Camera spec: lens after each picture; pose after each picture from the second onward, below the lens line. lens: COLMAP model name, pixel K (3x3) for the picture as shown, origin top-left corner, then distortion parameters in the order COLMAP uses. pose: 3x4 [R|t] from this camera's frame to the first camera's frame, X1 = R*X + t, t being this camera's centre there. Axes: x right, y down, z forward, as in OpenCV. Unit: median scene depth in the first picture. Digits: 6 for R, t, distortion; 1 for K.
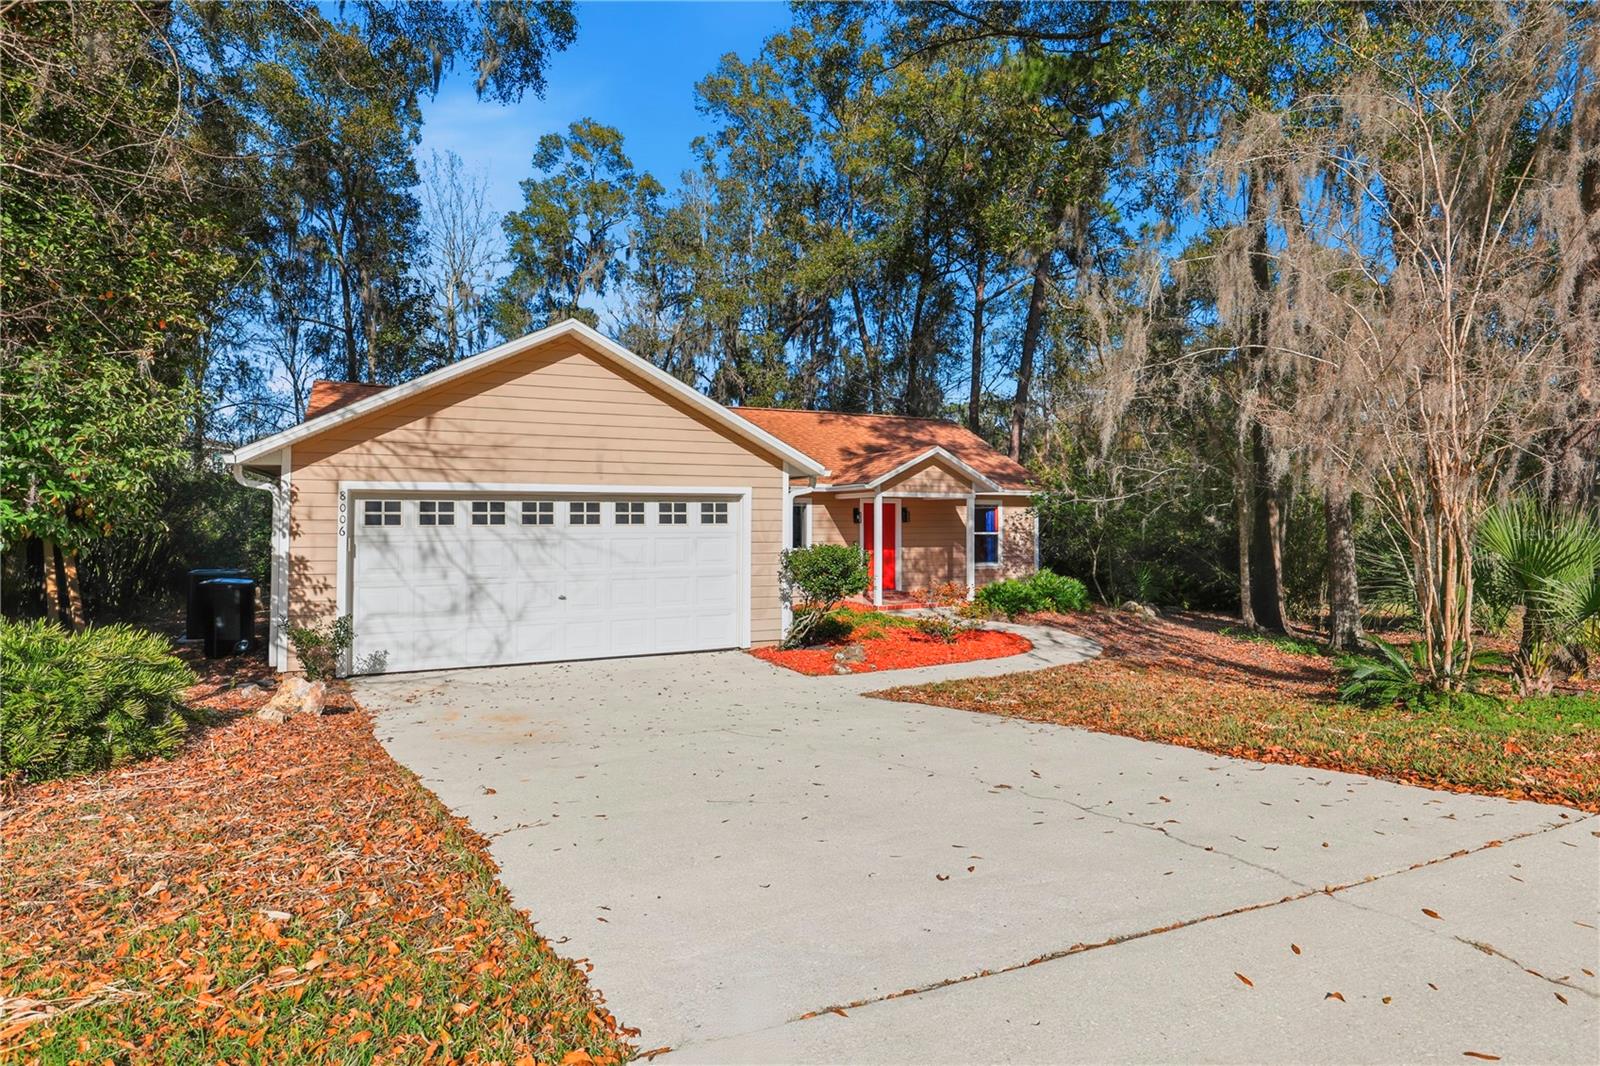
lens RADIAL K [[903.2, 0, 800.0], [0, 903.2, 533.0], [0, 0, 1]] dist [-0.005383, -0.000523]
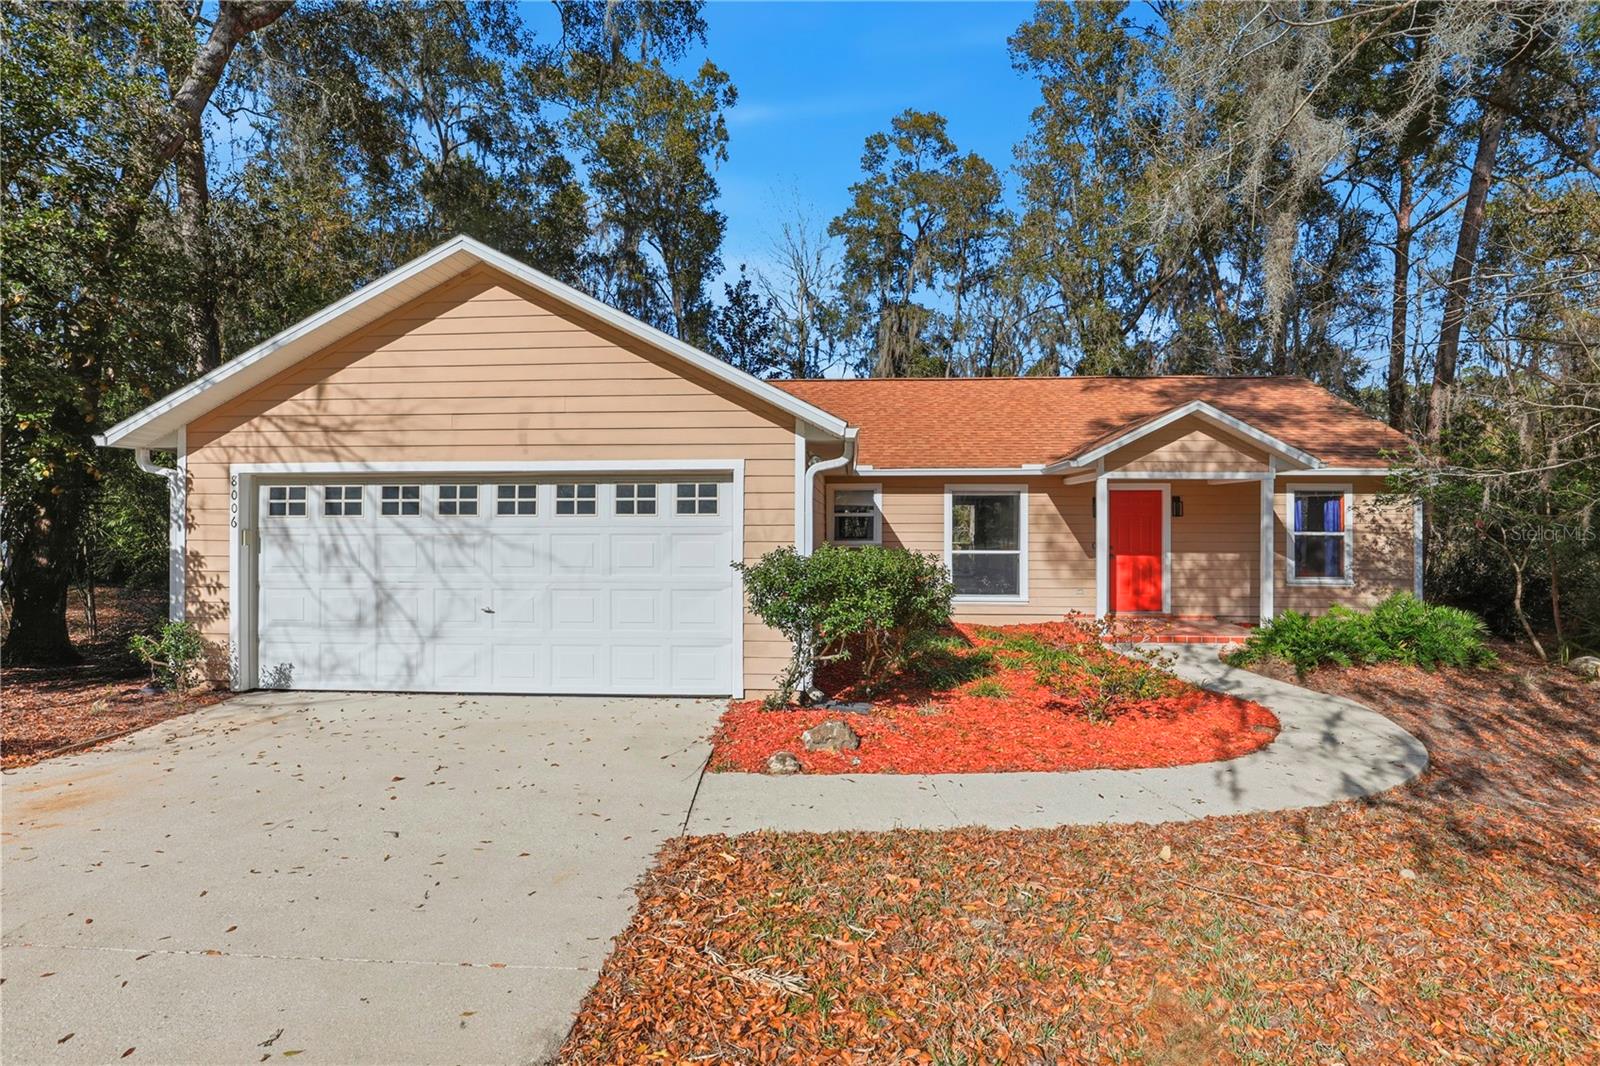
lens RADIAL K [[821.5, 0, 800.0], [0, 821.5, 533.0], [0, 0, 1]] dist [-0.026064, 0.001065]
pose [[0.870681, 0.005939, -0.491813, 0.276905], [-0.007233, 0.999974, -0.000728, 0.003986], [0.491796, 0.004191, 0.870701, 0.484990]]
